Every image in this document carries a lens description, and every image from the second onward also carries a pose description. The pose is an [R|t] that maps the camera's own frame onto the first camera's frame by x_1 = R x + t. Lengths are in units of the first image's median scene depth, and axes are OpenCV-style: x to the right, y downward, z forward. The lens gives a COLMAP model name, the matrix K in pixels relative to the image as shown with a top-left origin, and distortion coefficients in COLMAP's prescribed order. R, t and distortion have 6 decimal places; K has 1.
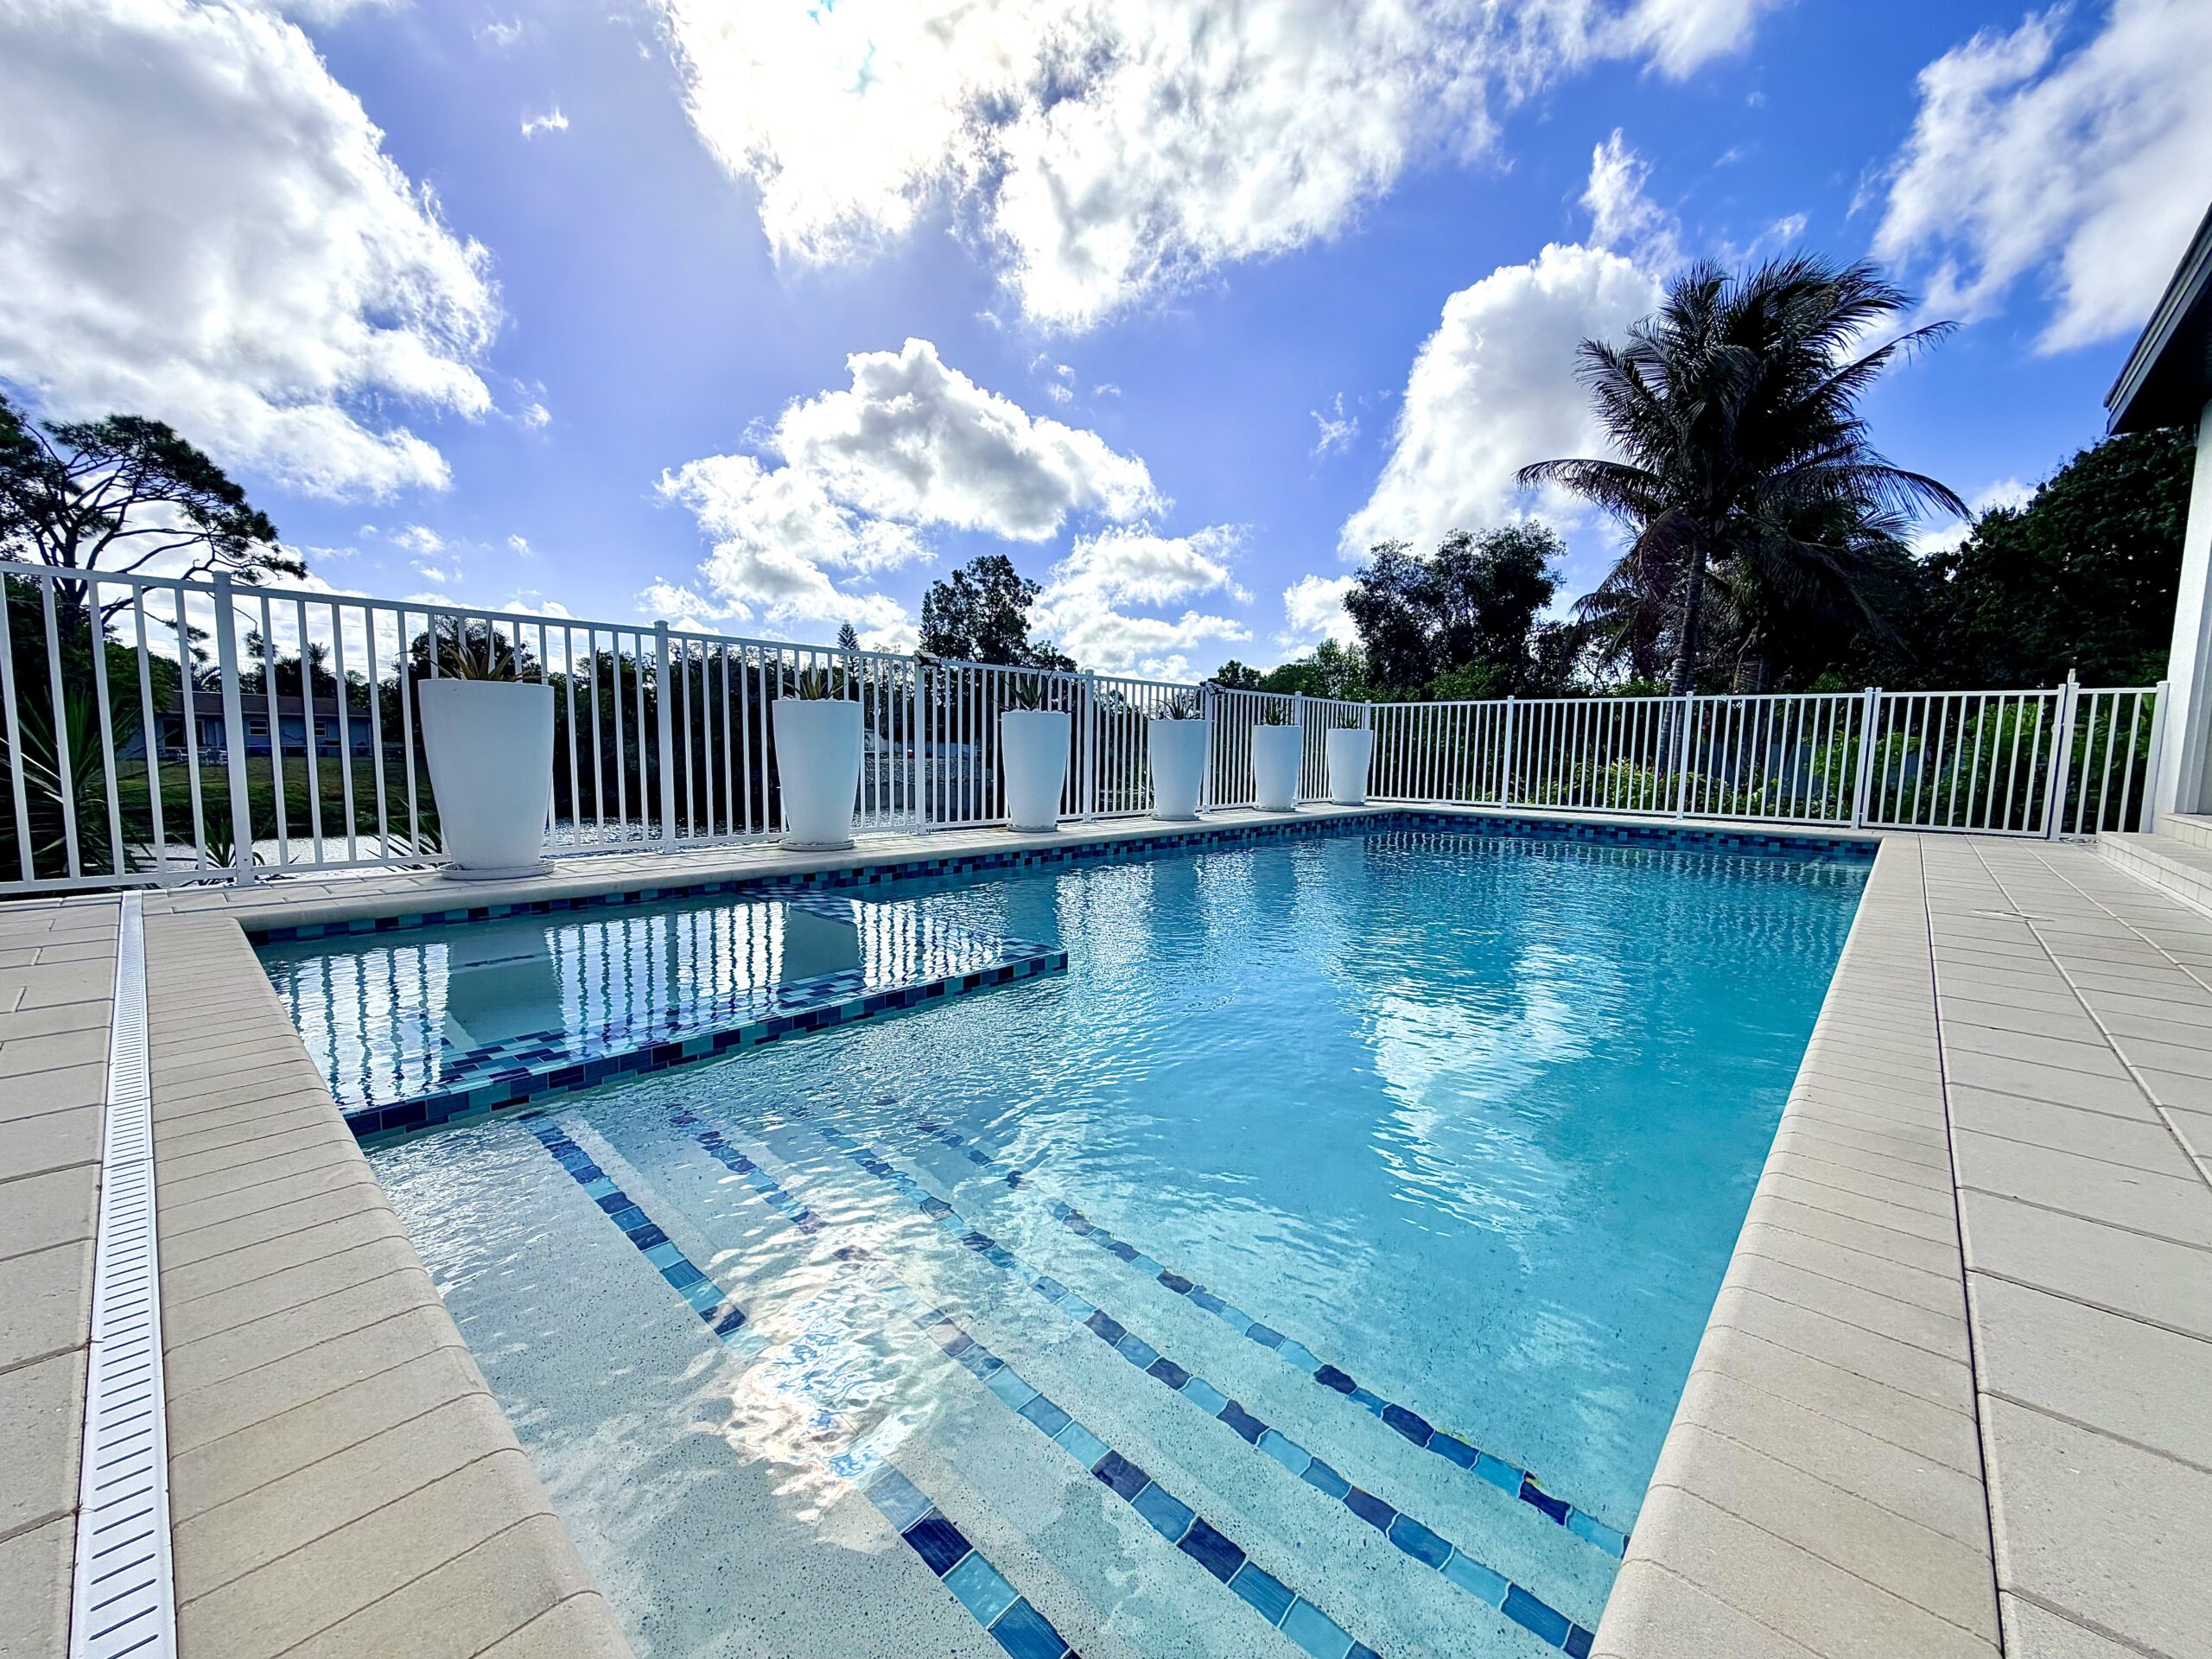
lens RADIAL K [[884.9, 0, 1114.1], [0, 884.9, 842.6], [0, 0, 1]] dist [0.003100, -0.001706]
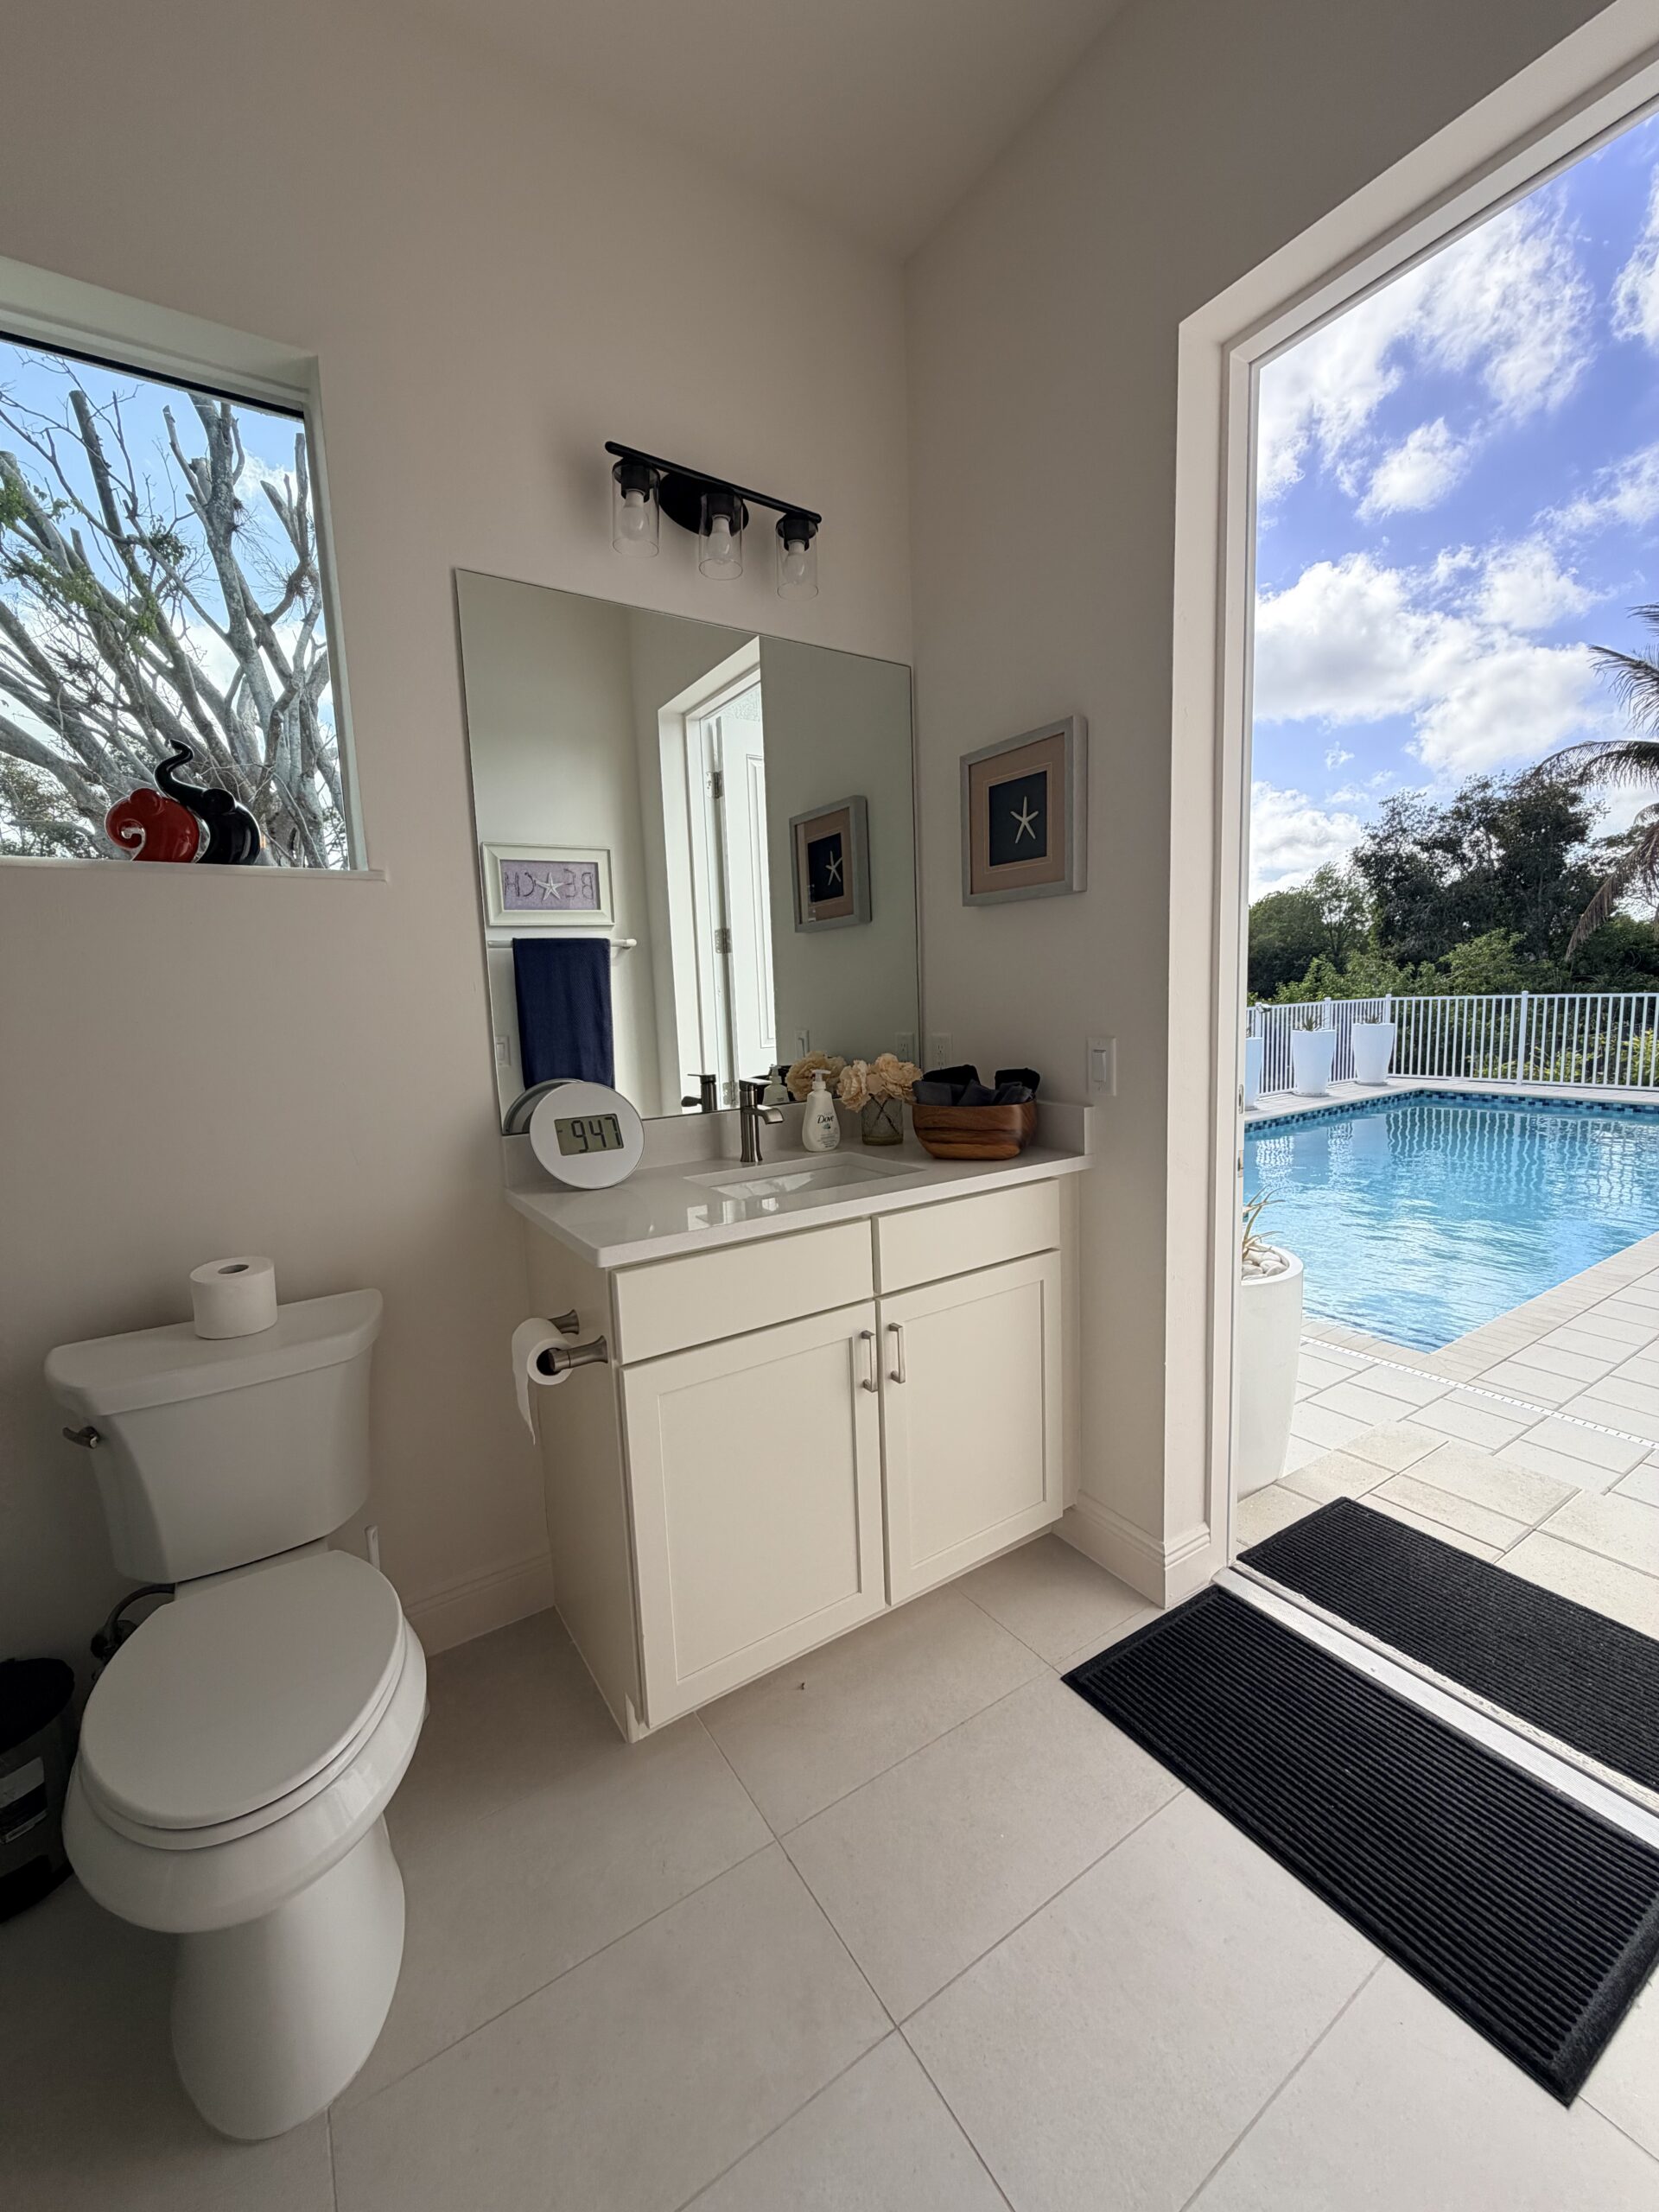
lens RADIAL K [[884.9, 0, 822.3], [0, 884.9, 1100.3], [0, 0, 1]] dist [0.003100, -0.001706]
pose [[0.961528, -0.026994, -0.273379, -0.059857], [0.033401, 0.999265, 0.018809, -0.029983], [0.272670, -0.027216, 0.961723, -0.175495]]
